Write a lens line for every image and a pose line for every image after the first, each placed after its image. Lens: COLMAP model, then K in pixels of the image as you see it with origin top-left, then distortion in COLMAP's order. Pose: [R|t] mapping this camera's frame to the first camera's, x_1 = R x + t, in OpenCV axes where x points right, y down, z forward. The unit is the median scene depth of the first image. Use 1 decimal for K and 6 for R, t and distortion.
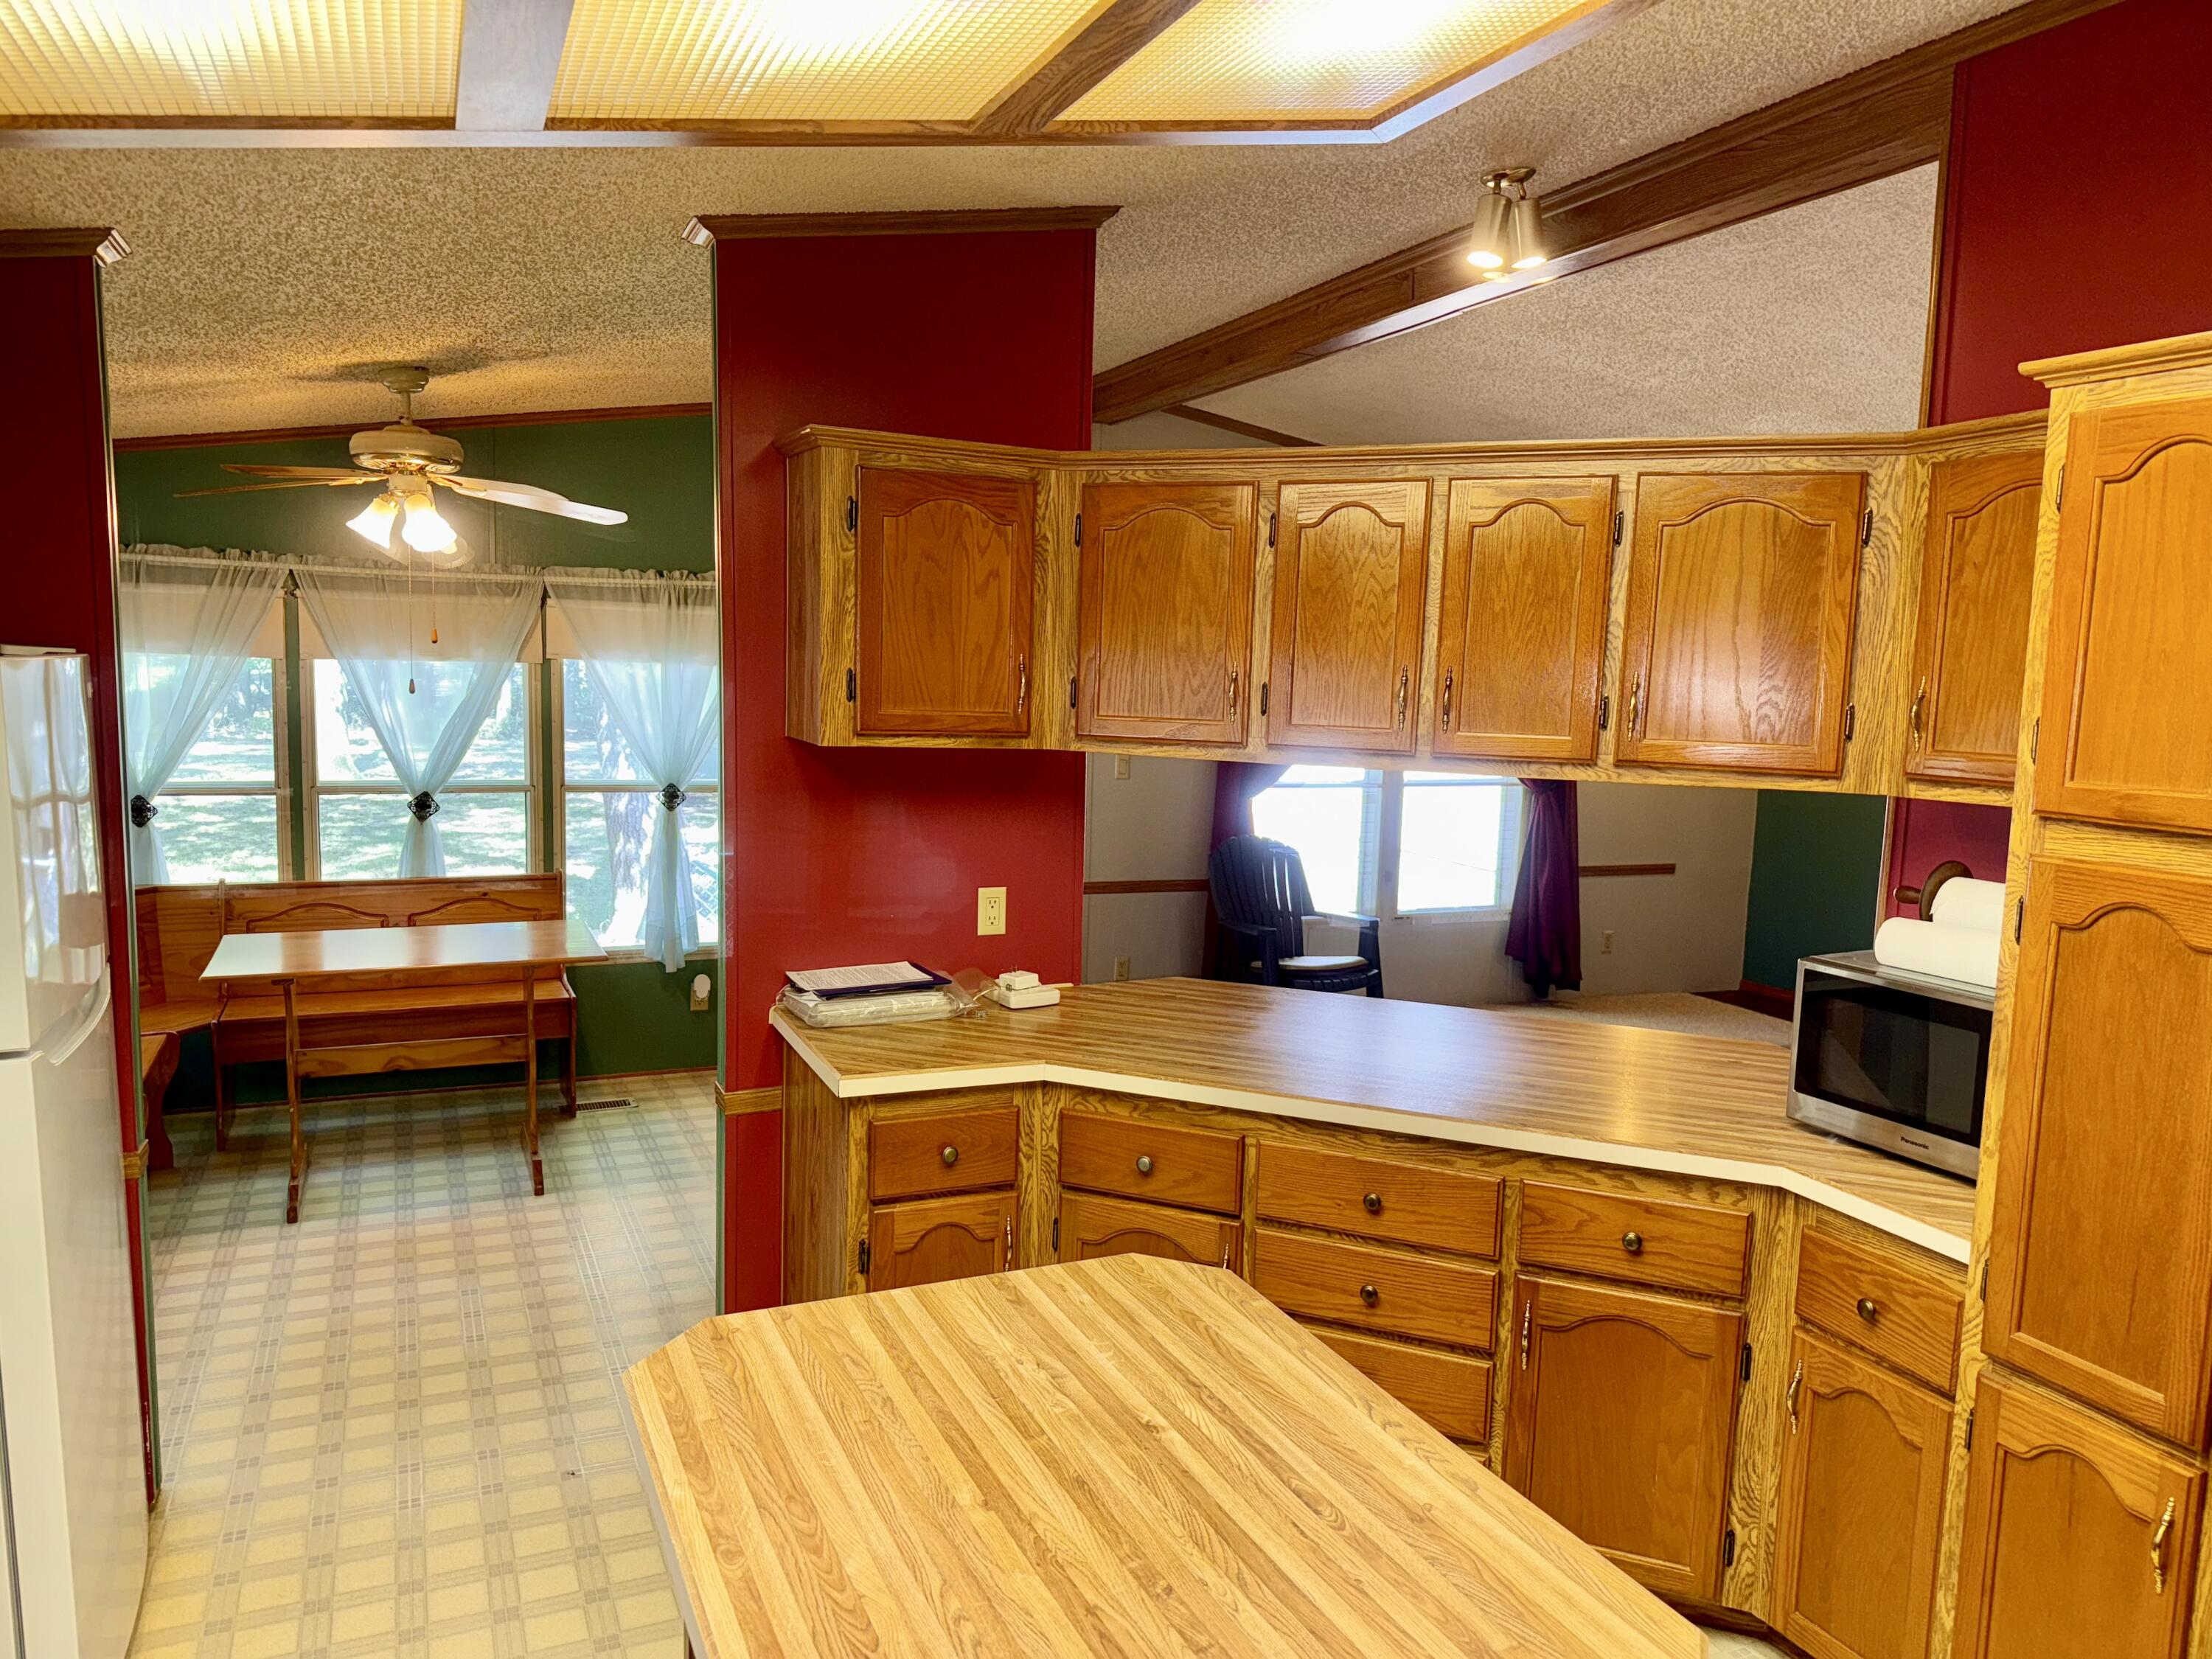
lens RADIAL K [[1534.4, 0, 1107.2], [0, 1534.4, 839.6], [0, 0, 1]] dist [0.155095, -0.297964]
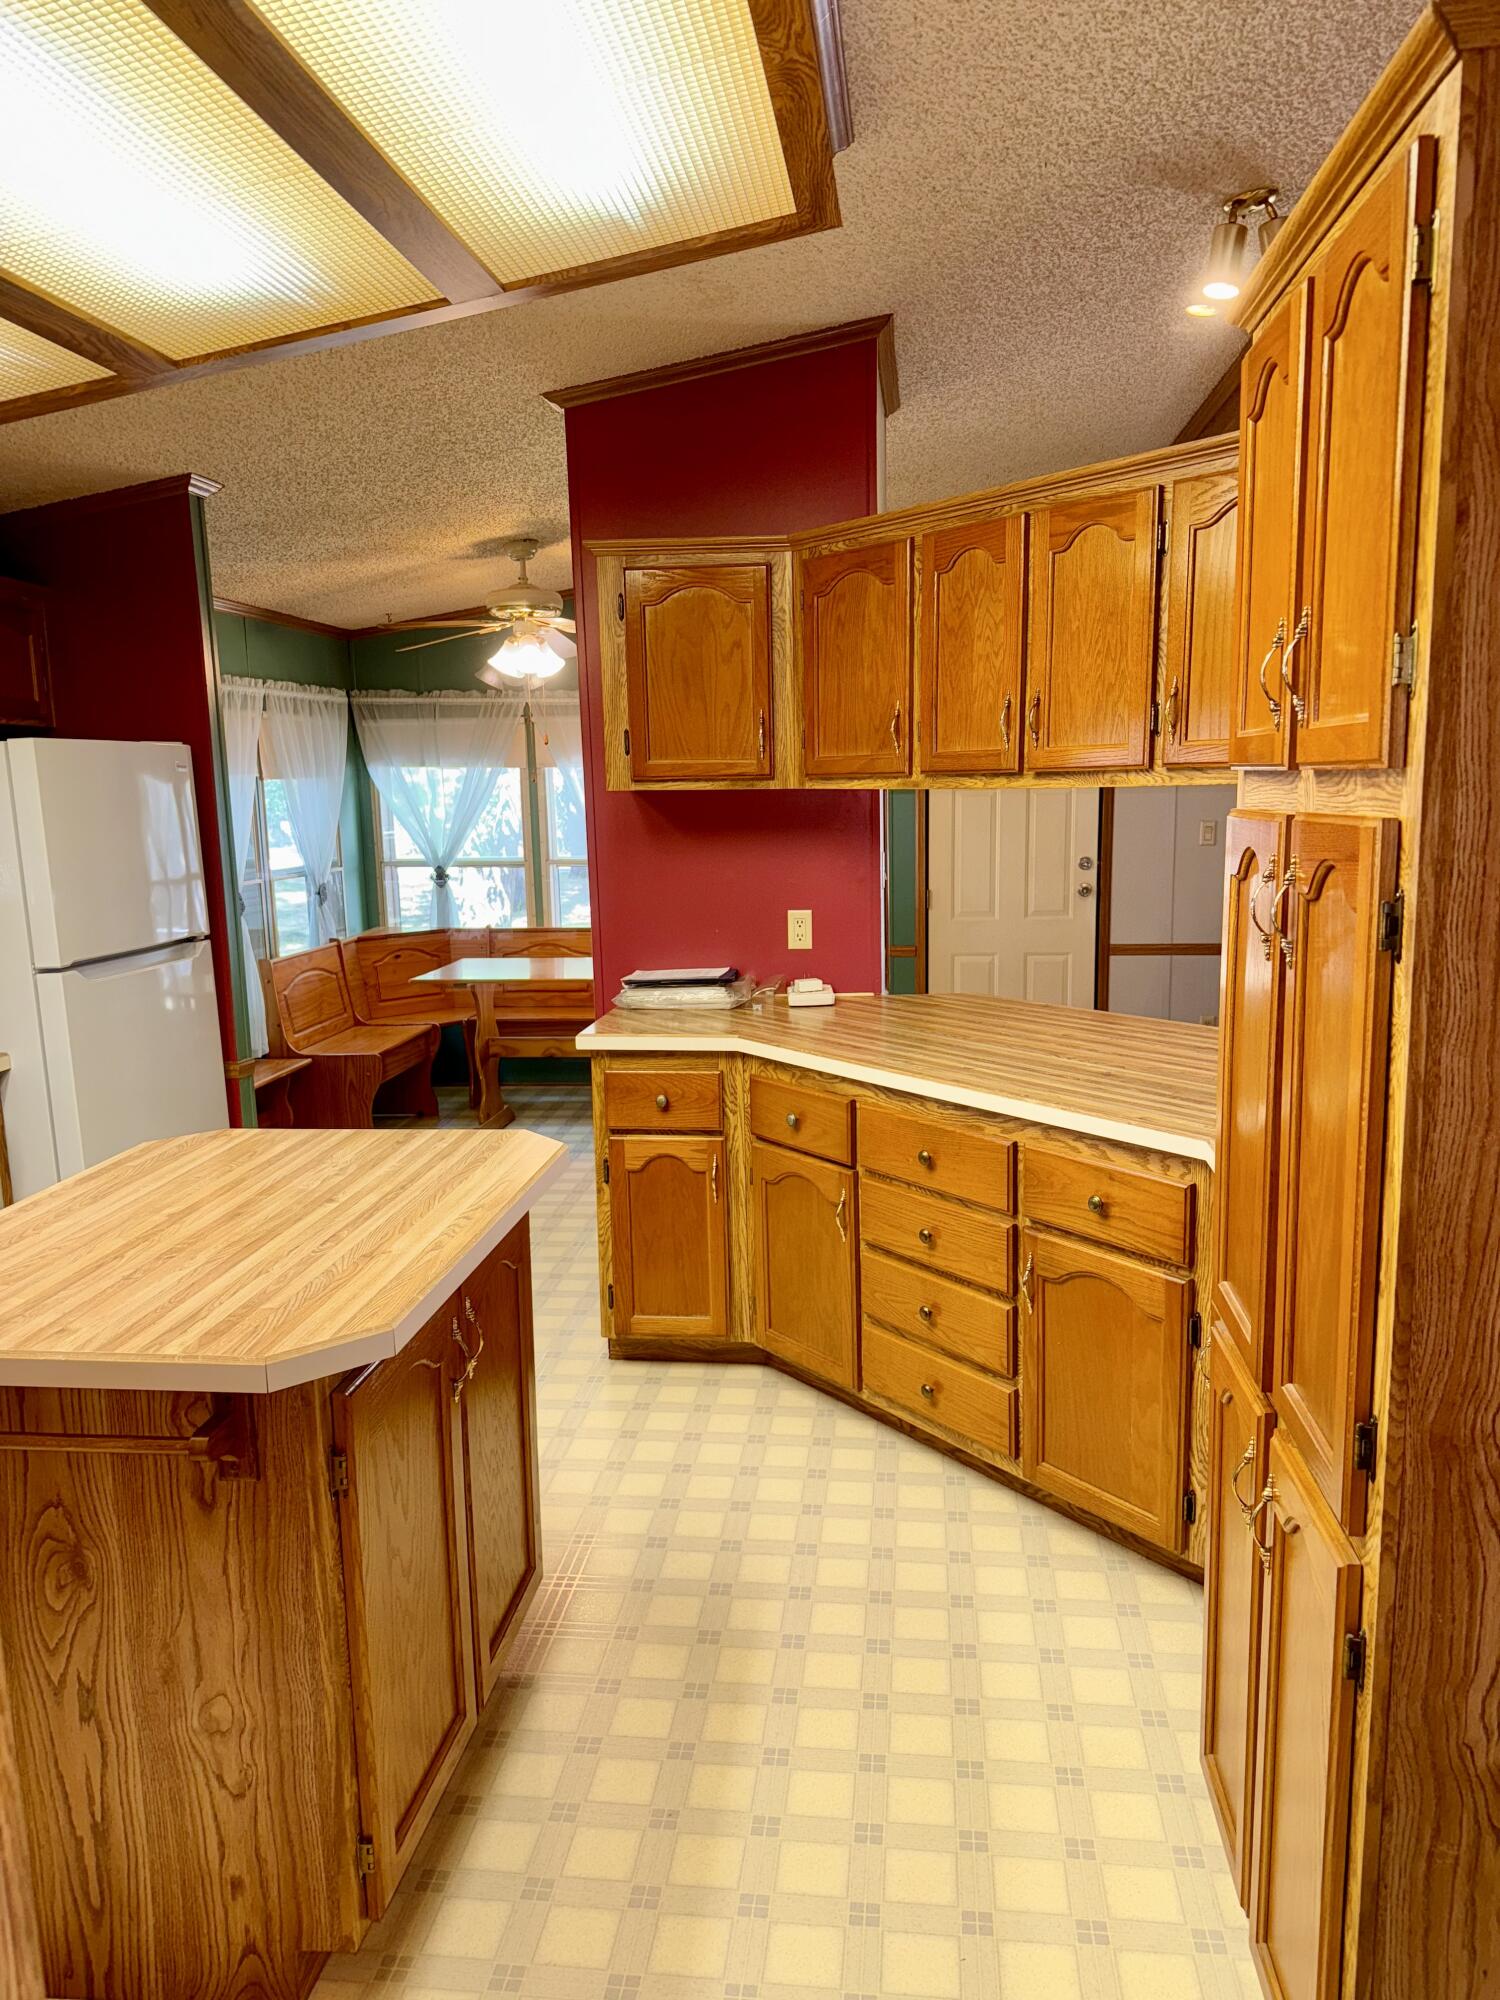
lens RADIAL K [[1390.7, 0, 761.4], [0, 1390.7, 1004.7], [0, 0, 1]] dist [0.159325, -0.329152]
pose [[0.859598, 0.033937, -0.509842, 0.572496], [-0.012499, 0.998890, 0.045417, 0.069917], [0.510817, -0.032668, 0.859068, 0.040365]]
